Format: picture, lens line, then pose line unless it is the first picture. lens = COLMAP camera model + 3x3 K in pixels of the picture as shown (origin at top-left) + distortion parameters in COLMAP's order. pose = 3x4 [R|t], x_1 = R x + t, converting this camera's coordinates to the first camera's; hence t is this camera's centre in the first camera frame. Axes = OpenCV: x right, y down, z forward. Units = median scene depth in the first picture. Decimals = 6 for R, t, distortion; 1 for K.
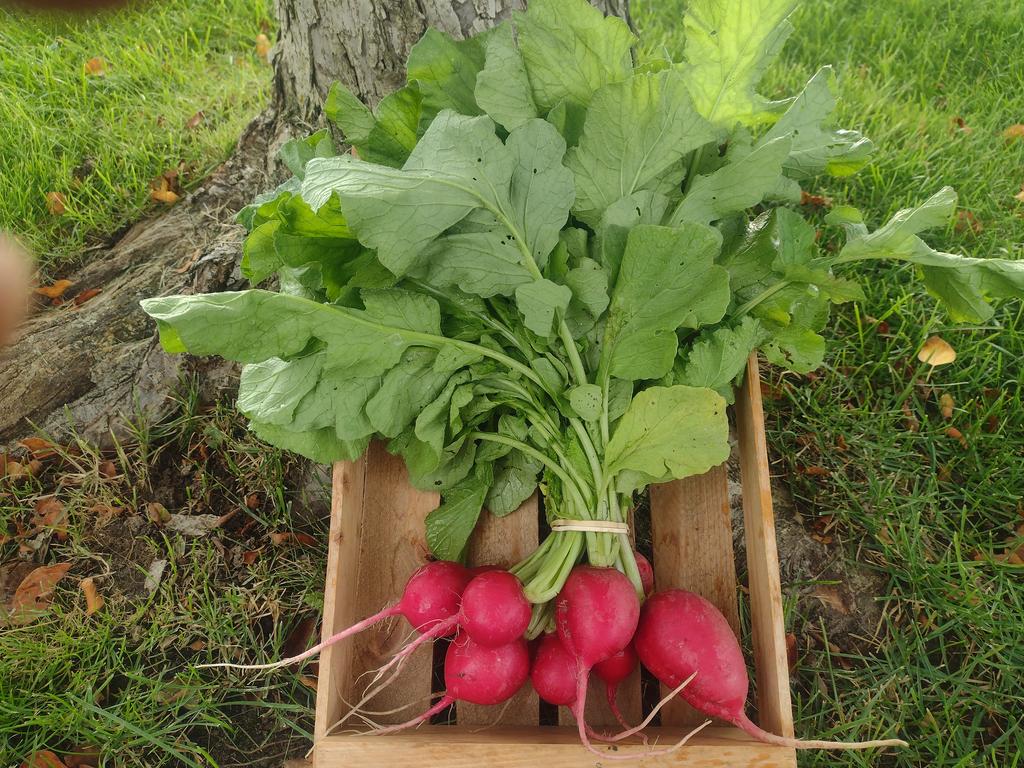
lens RADIAL K [[788.7, 0, 513.0], [0, 788.7, 380.1], [0, 0, 1]] dist [0.015748, -0.026808]
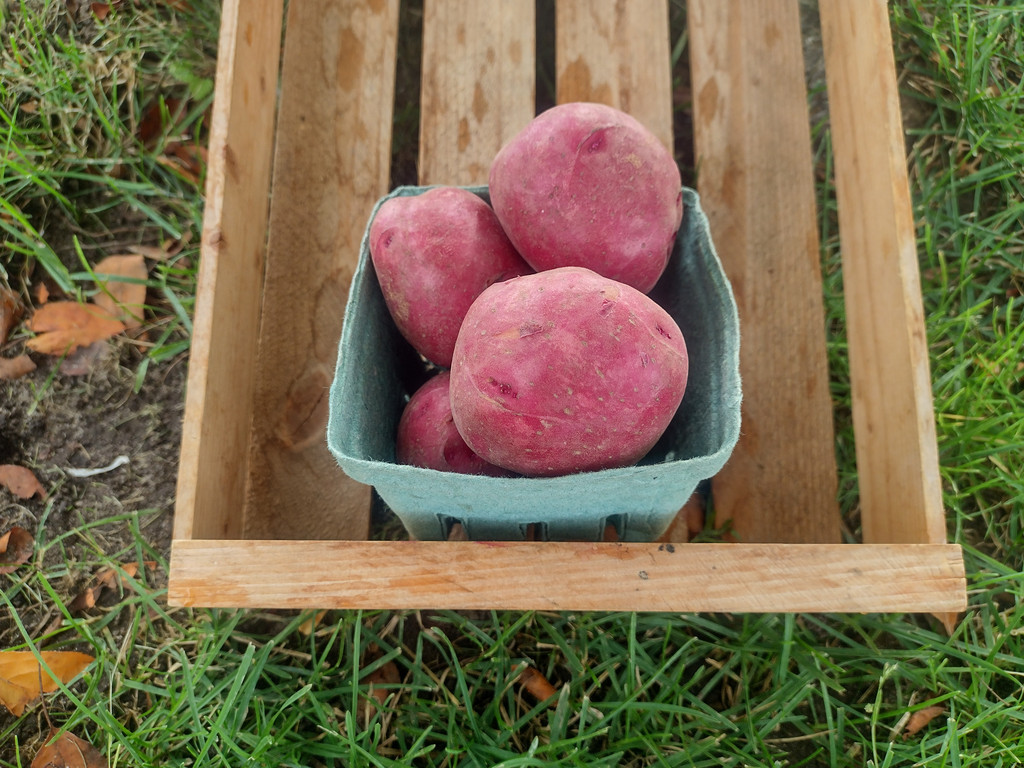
lens RADIAL K [[795.1, 0, 512.4], [0, 795.1, 386.6], [0, 0, 1]] dist [-0.031362, 0.009110]
pose [[0.994656, 0.102893, -0.008486, 0.105786], [-0.091124, 0.913575, 0.396330, 0.218556], [0.048532, -0.393439, 0.918069, 0.180772]]
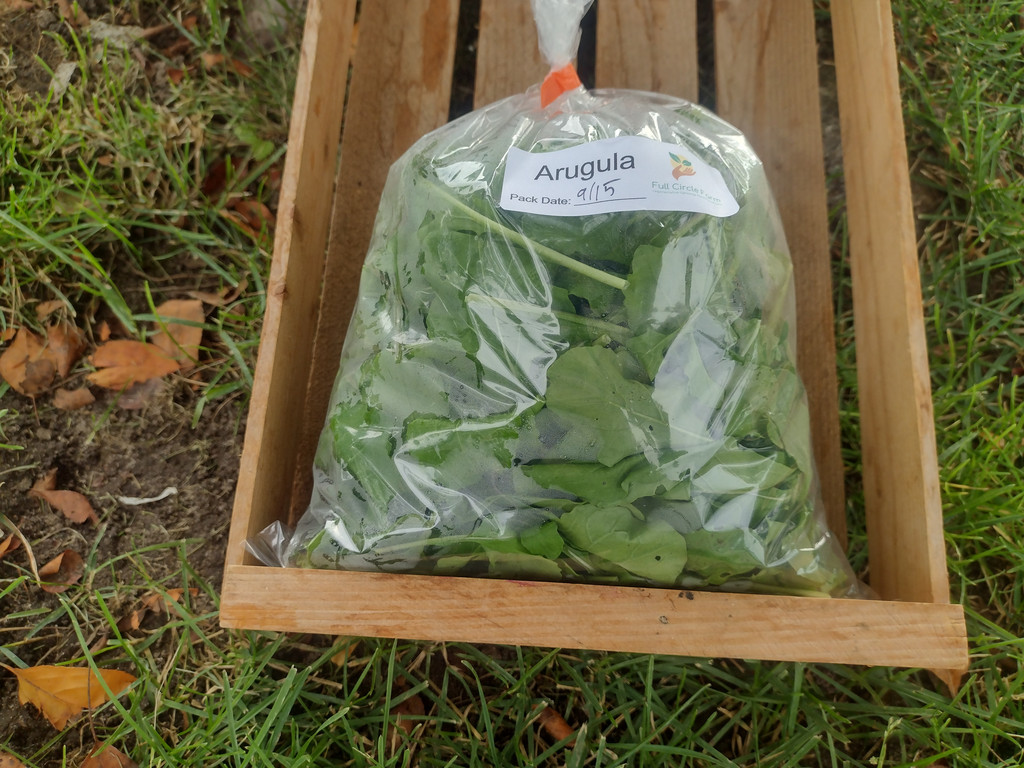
lens RADIAL K [[792.2, 0, 511.3], [0, 792.2, 383.9], [0, 0, 1]] dist [-0.023946, 0.003128]
pose [[0.988627, 0.146518, -0.033896, 0.091672], [-0.127049, 0.934311, 0.333049, 0.206117], [0.080467, -0.324955, 0.942300, 0.143895]]
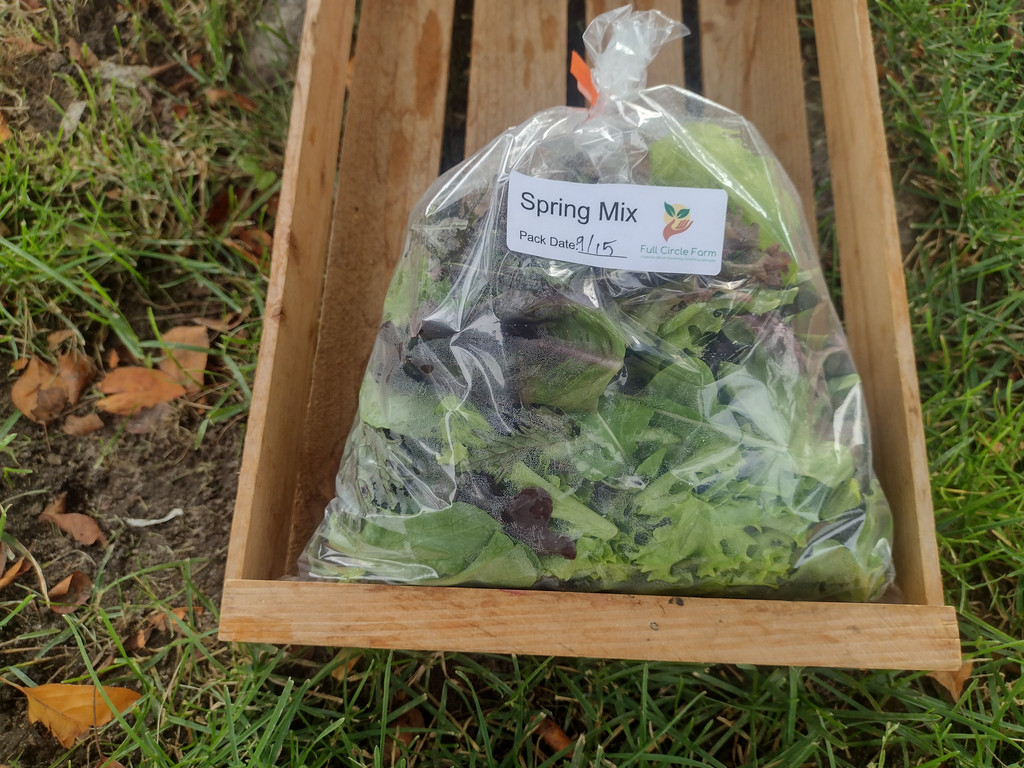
lens RADIAL K [[792.2, 0, 511.3], [0, 792.2, 383.9], [0, 0, 1]] dist [-0.023946, 0.003128]
pose [[0.990572, 0.122203, -0.061910, 0.112129], [-0.097946, 0.947752, 0.303599, 0.209428], [0.095776, -0.294673, 0.950786, 0.132995]]
